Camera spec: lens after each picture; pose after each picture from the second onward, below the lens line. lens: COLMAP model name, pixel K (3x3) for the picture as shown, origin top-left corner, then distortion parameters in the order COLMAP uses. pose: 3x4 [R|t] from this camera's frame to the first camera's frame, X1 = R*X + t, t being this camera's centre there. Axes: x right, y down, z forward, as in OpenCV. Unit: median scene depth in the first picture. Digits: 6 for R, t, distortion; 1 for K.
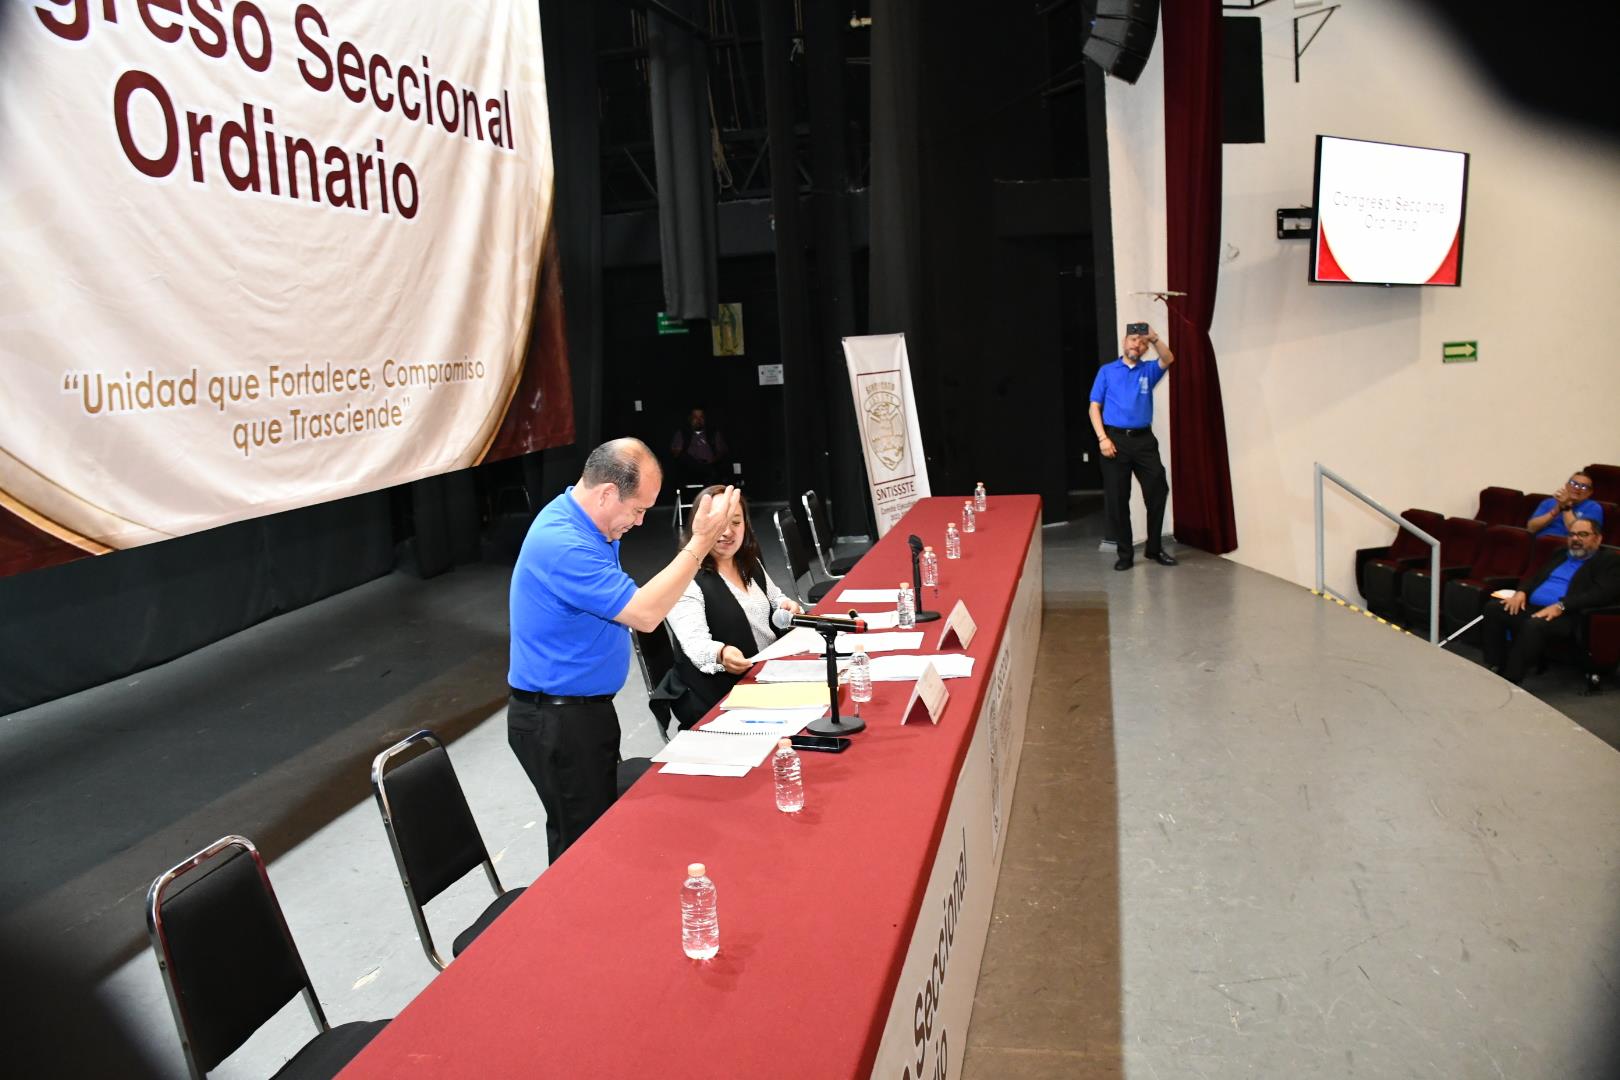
lens RADIAL K [[1273.0, 0, 796.5], [0, 1273.0, 535.1], [0, 0, 1]] dist [-0.129188, 0.055216]
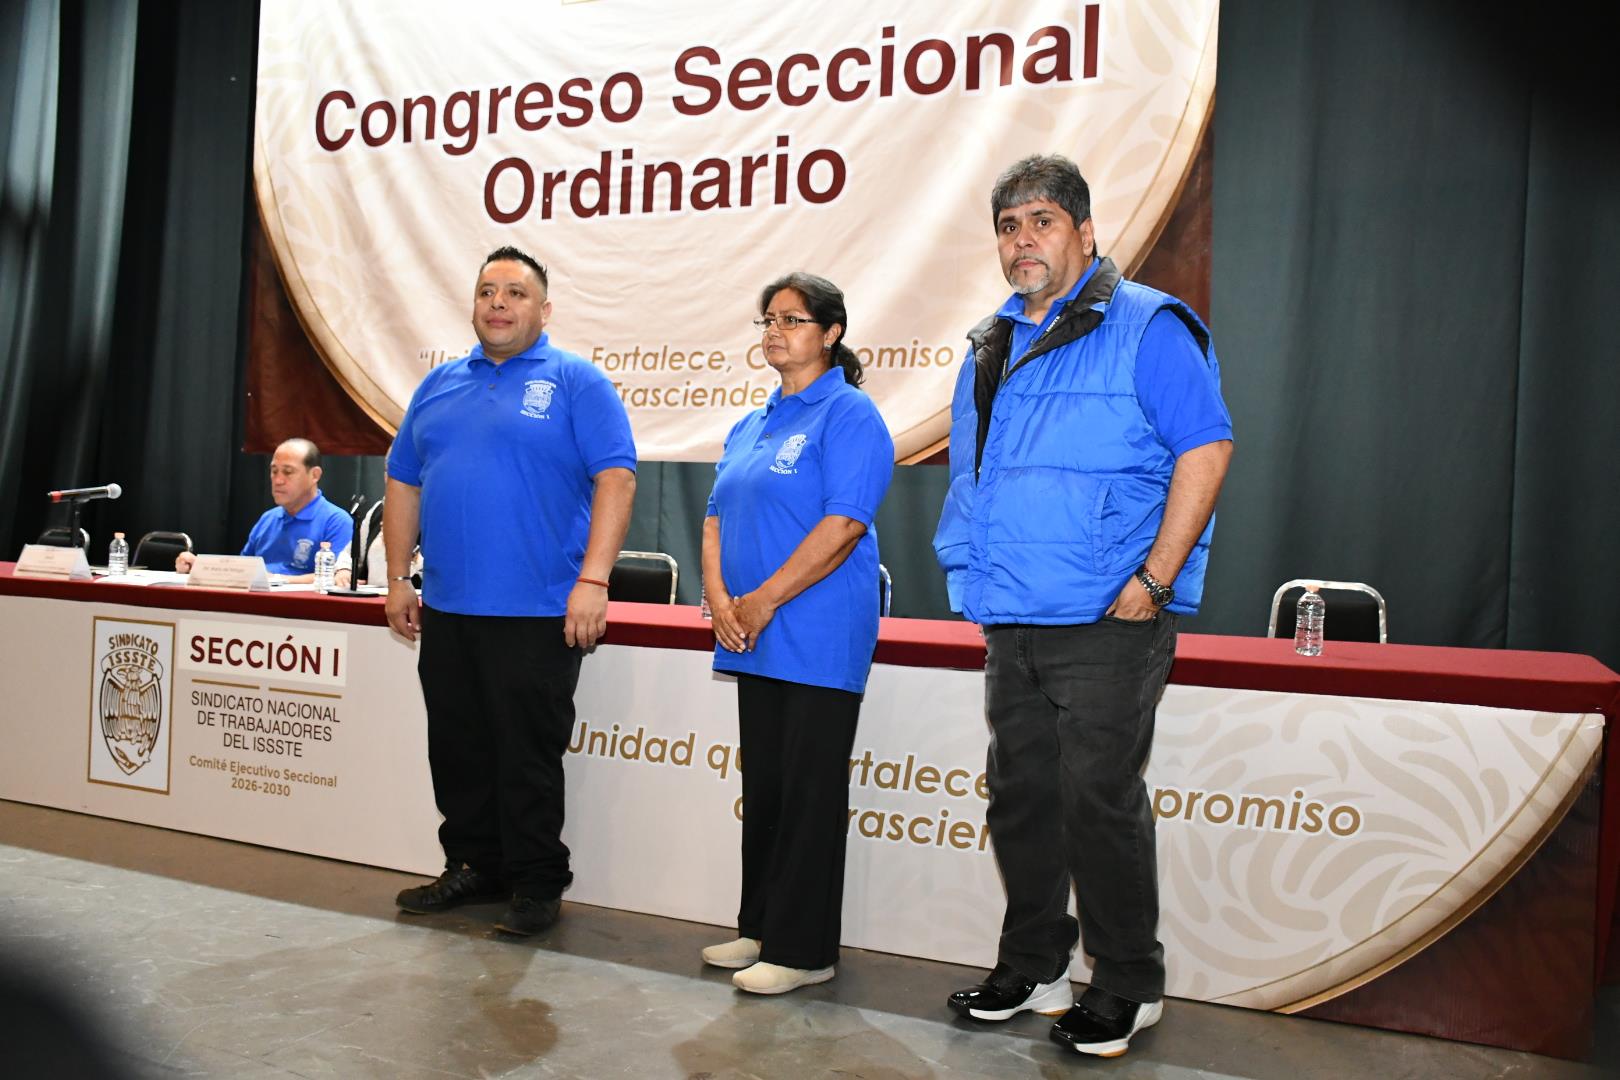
lens RADIAL K [[1407.6, 0, 795.3], [0, 1407.6, 515.4], [0, 0, 1]] dist [-0.100294, 0.107863]
pose [[-0.206668, 0.043000, -0.977466, 0.808633], [-0.168100, 0.982618, 0.078768, -0.094418], [0.963862, 0.180591, -0.195847, 1.259772]]
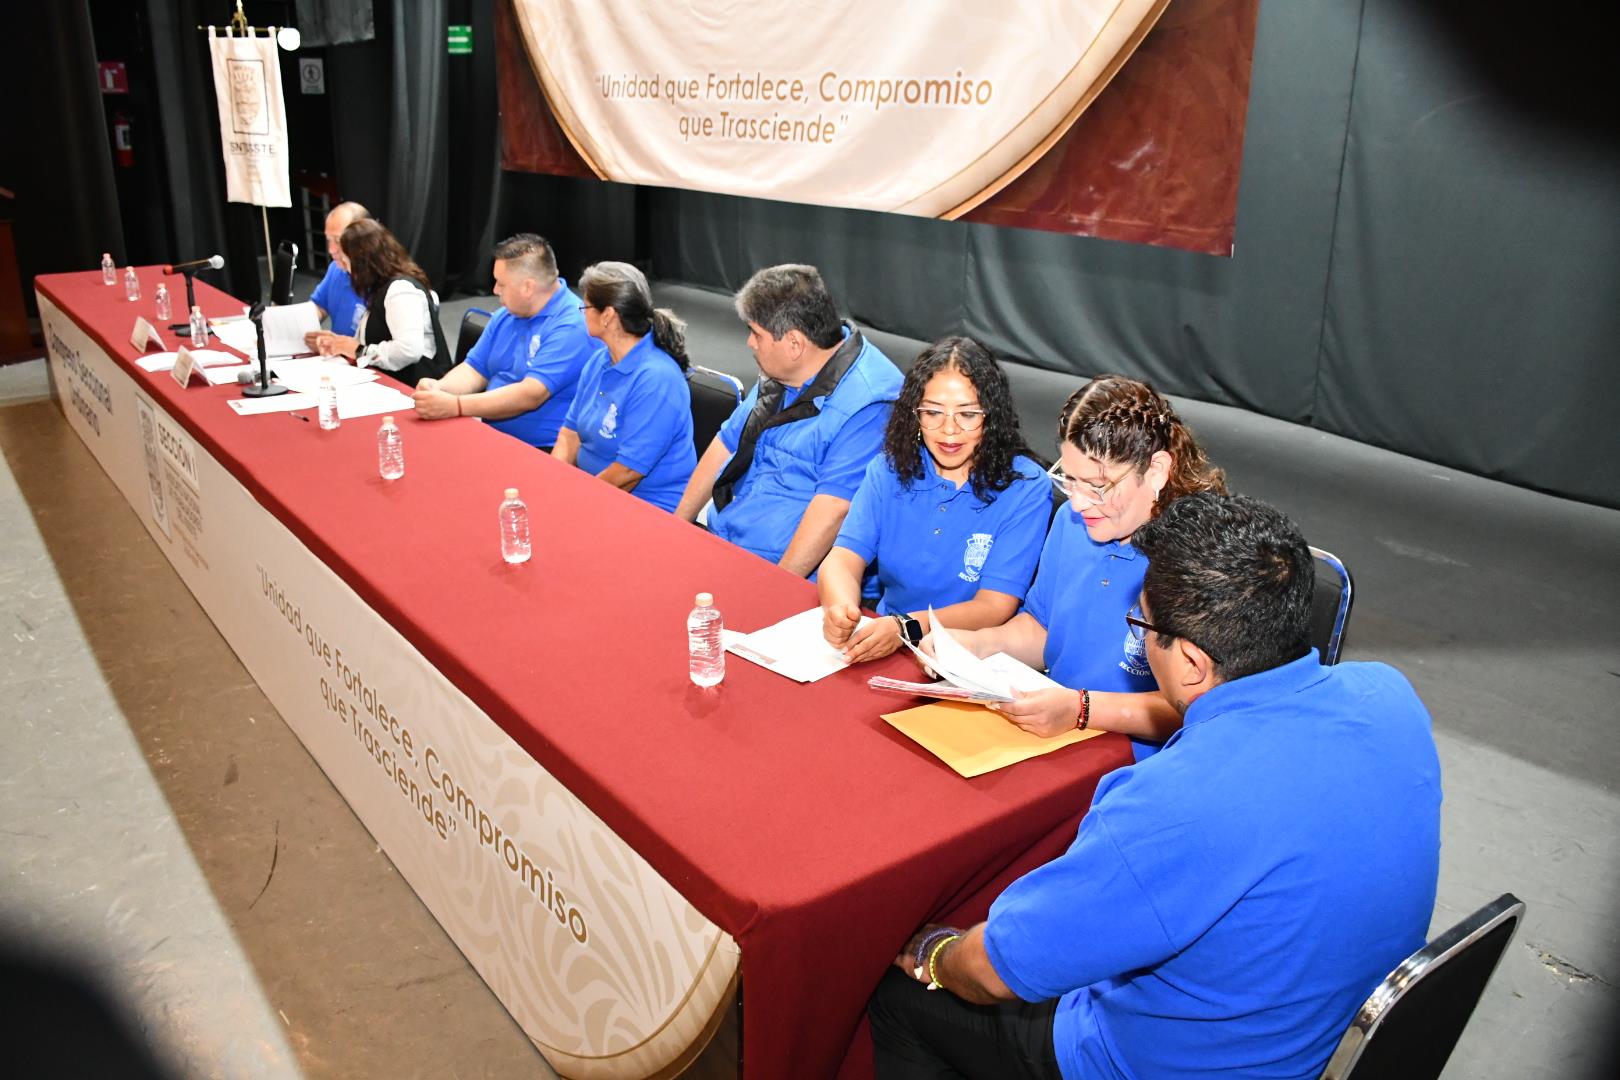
lens RADIAL K [[1273.0, 0, 791.8], [0, 1273.0, 534.4], [0, 0, 1]] dist [-0.129188, 0.055216]
pose [[-0.648384, 0.297858, -0.700627, 0.449685], [-0.087377, 0.885092, 0.457141, -0.255234], [0.756282, 0.357622, -0.547854, 1.588379]]
